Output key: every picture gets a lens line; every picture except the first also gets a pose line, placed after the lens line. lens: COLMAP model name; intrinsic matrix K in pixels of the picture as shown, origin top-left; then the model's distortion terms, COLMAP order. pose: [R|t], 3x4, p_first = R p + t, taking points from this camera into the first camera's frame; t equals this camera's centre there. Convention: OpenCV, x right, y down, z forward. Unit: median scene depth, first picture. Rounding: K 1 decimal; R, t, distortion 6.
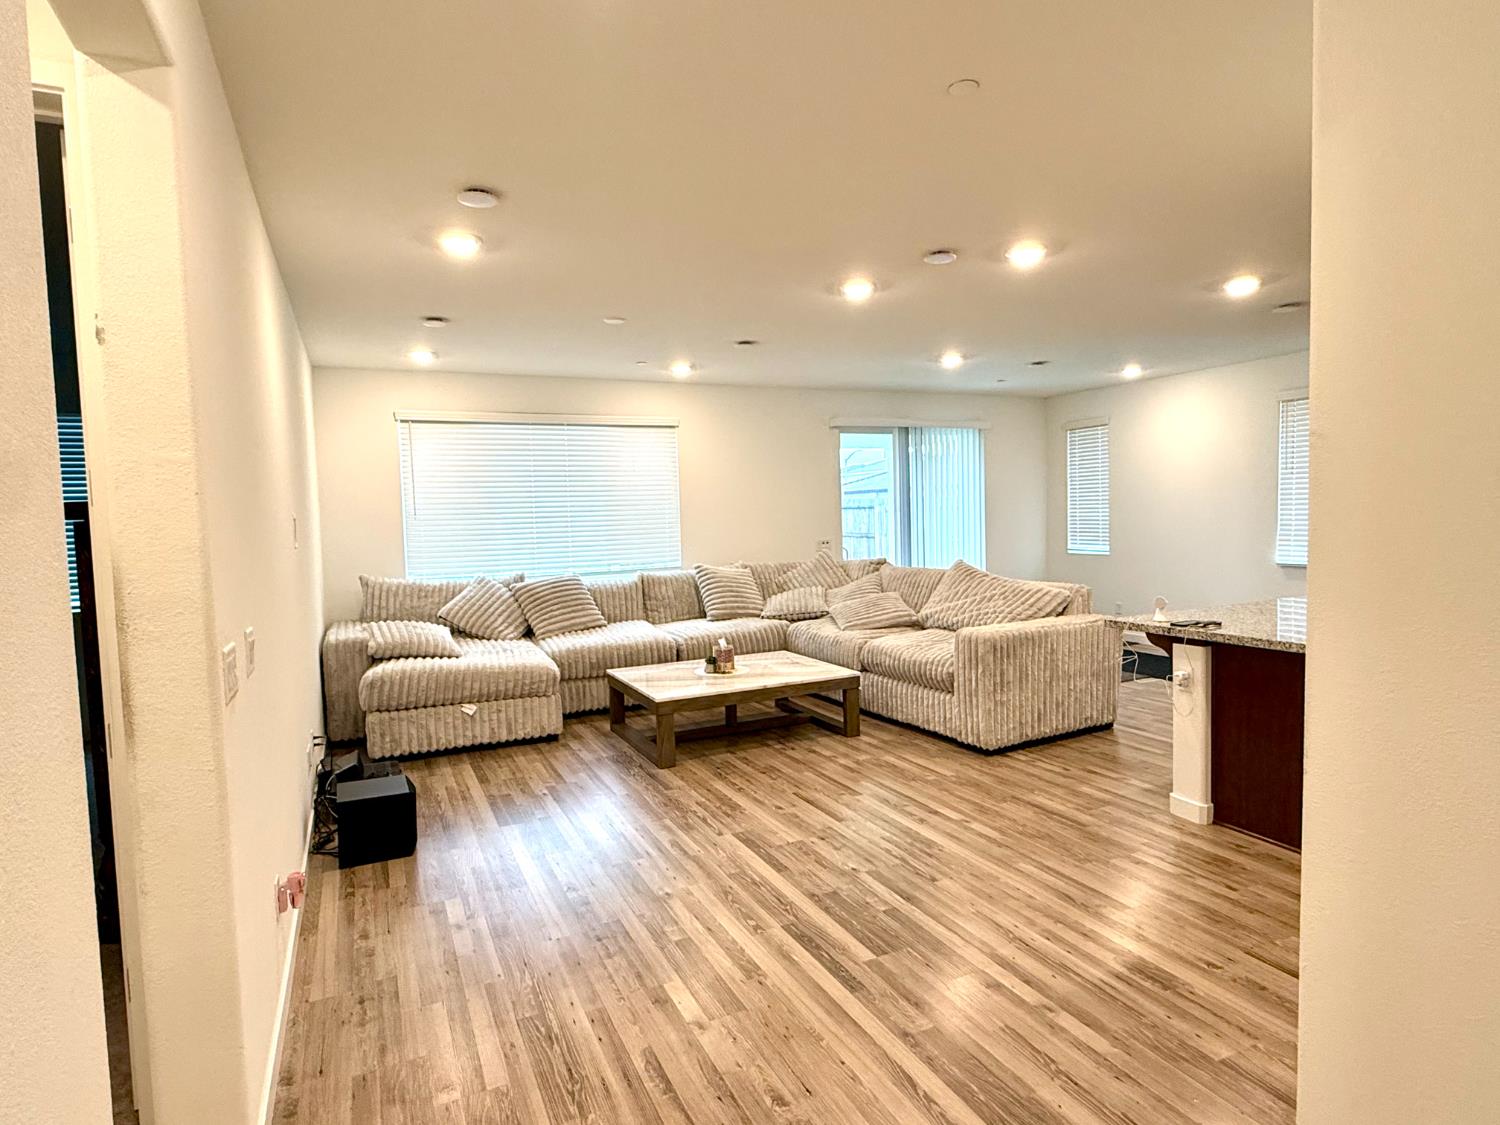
lens RADIAL K [[828.1, 0, 750.7], [0, 828.1, 564.9], [0, 0, 1]] dist [-0.000150, -0.000025]
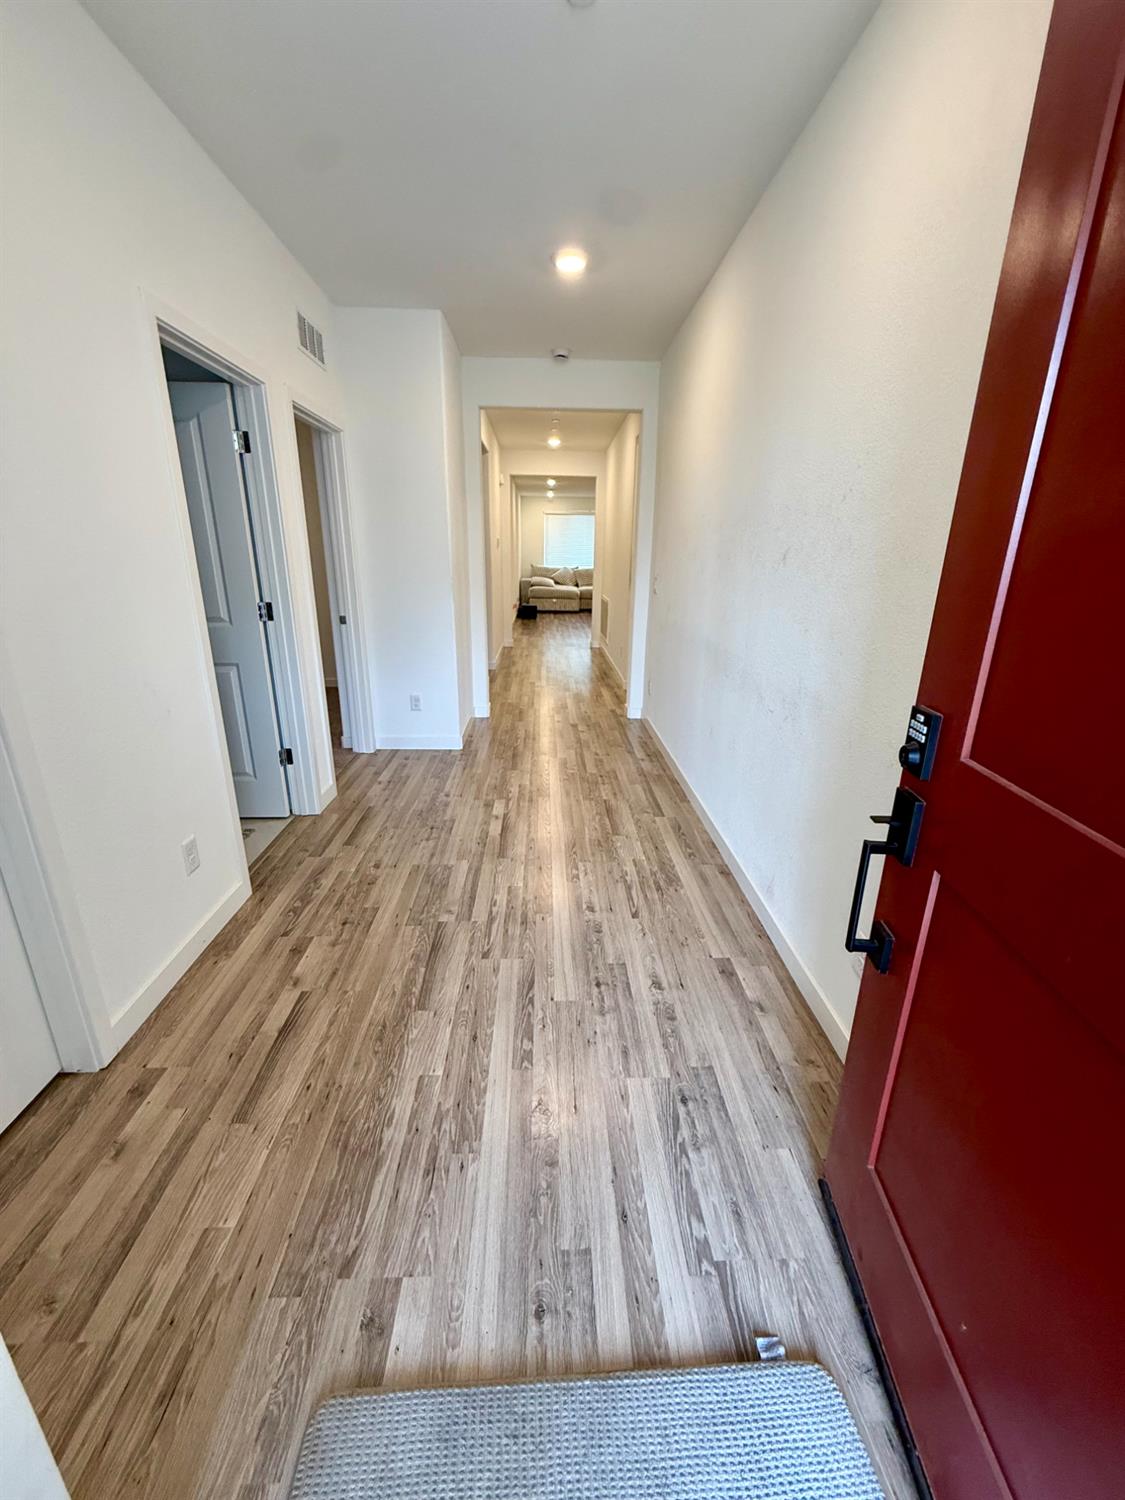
lens RADIAL K [[602.4, 0, 568.9], [0, 602.4, 748.7], [0, 0, 1]] dist [-0.000018, 0.000000]
pose [[0.919710, 0.161008, -0.358065, 0.703015], [-0.065184, 0.962002, 0.265147, 0.080153], [0.387150, -0.220518, 0.895258, -1.368194]]
